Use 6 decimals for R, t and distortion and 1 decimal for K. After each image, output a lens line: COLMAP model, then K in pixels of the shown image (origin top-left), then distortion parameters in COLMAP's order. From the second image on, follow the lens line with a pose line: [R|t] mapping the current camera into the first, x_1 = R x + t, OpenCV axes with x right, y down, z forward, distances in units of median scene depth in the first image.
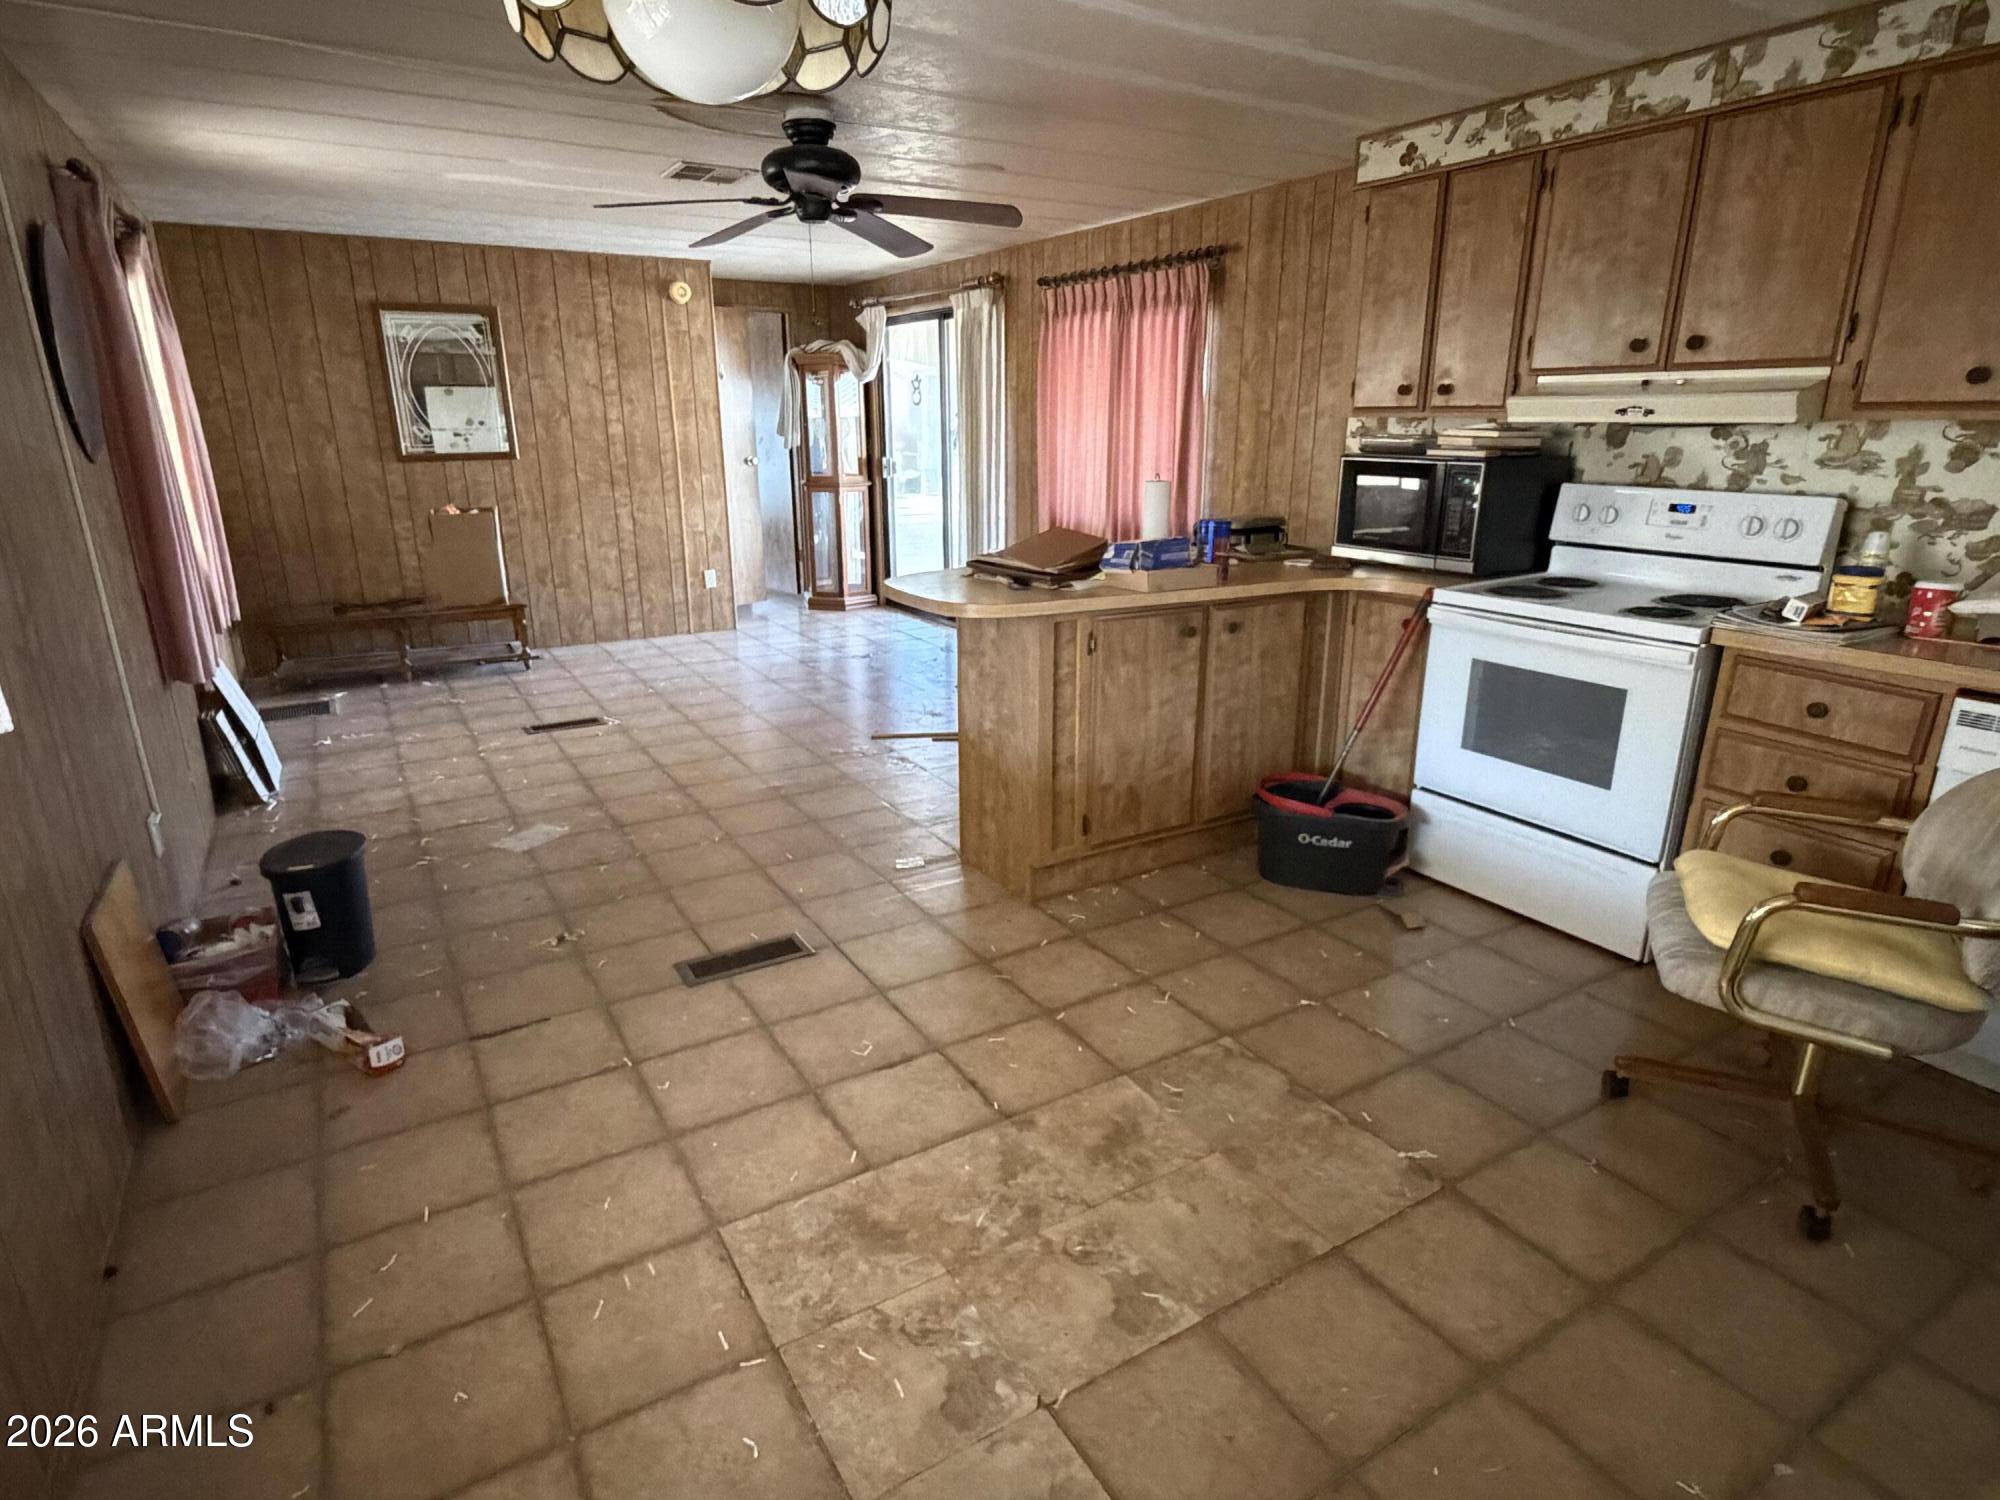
lens RADIAL K [[1091.9, 0, 1003.6], [0, 1091.9, 753.3], [0, 0, 1]] dist [-0.000064, -0.000362]
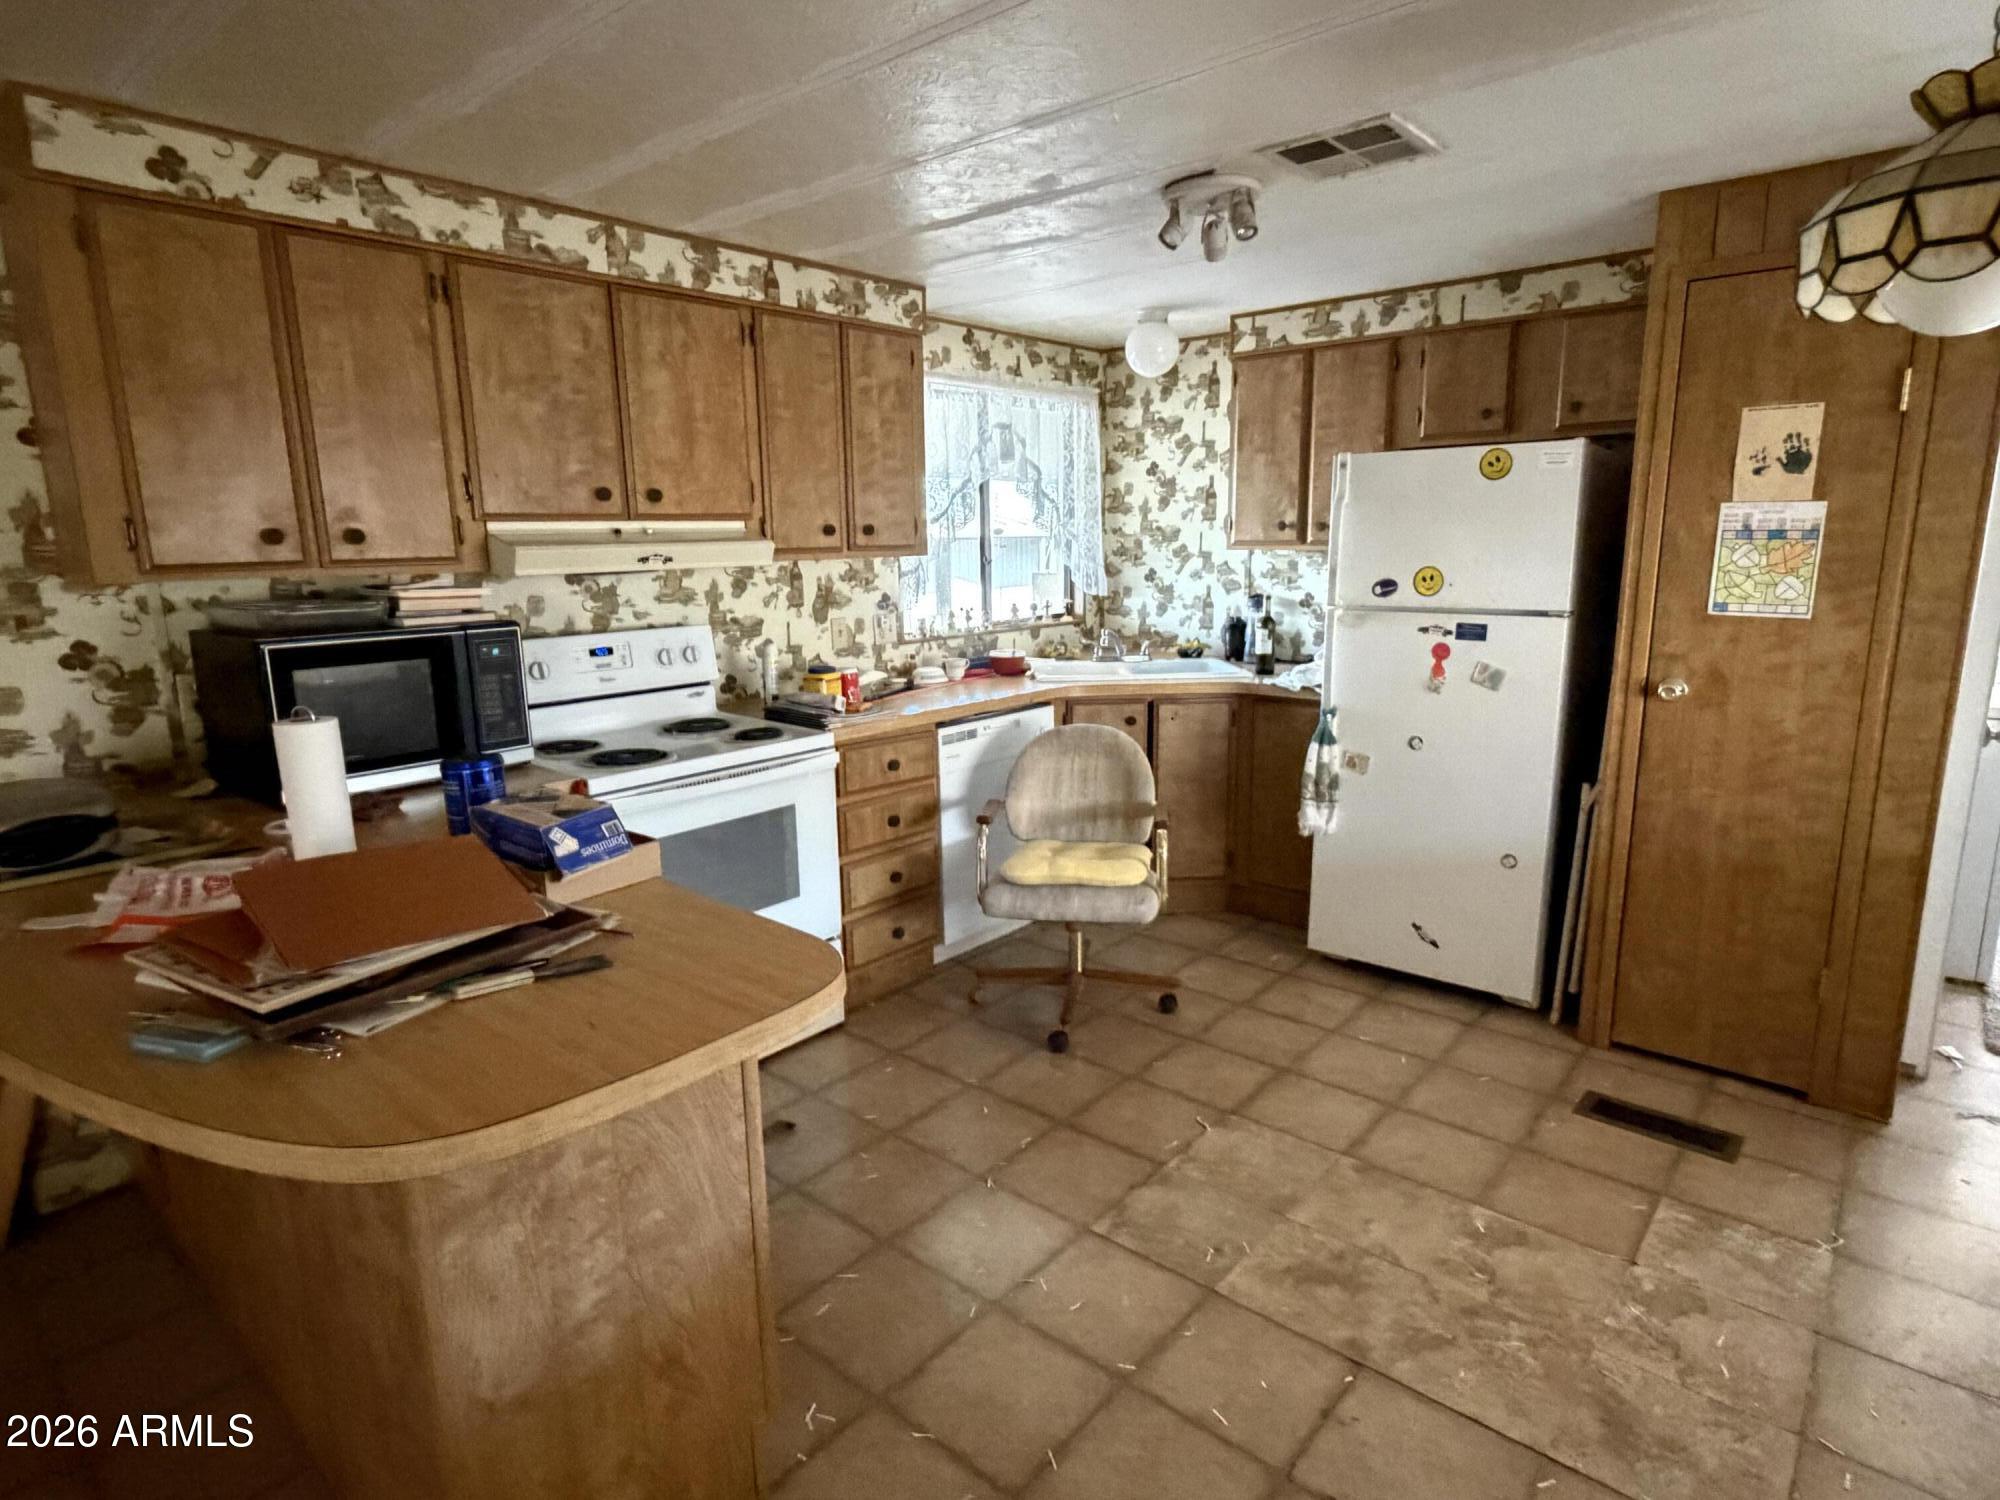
lens RADIAL K [[1091.9, 0, 1004.0], [0, 1091.9, 750.9], [0, 0, 1]] dist [-0.000064, -0.000362]
pose [[-0.316720, -0.181206, 0.931049, -0.475289], [0.293717, 0.914599, 0.277919, -0.327771], [-0.901897, 0.361487, -0.236448, 0.983906]]
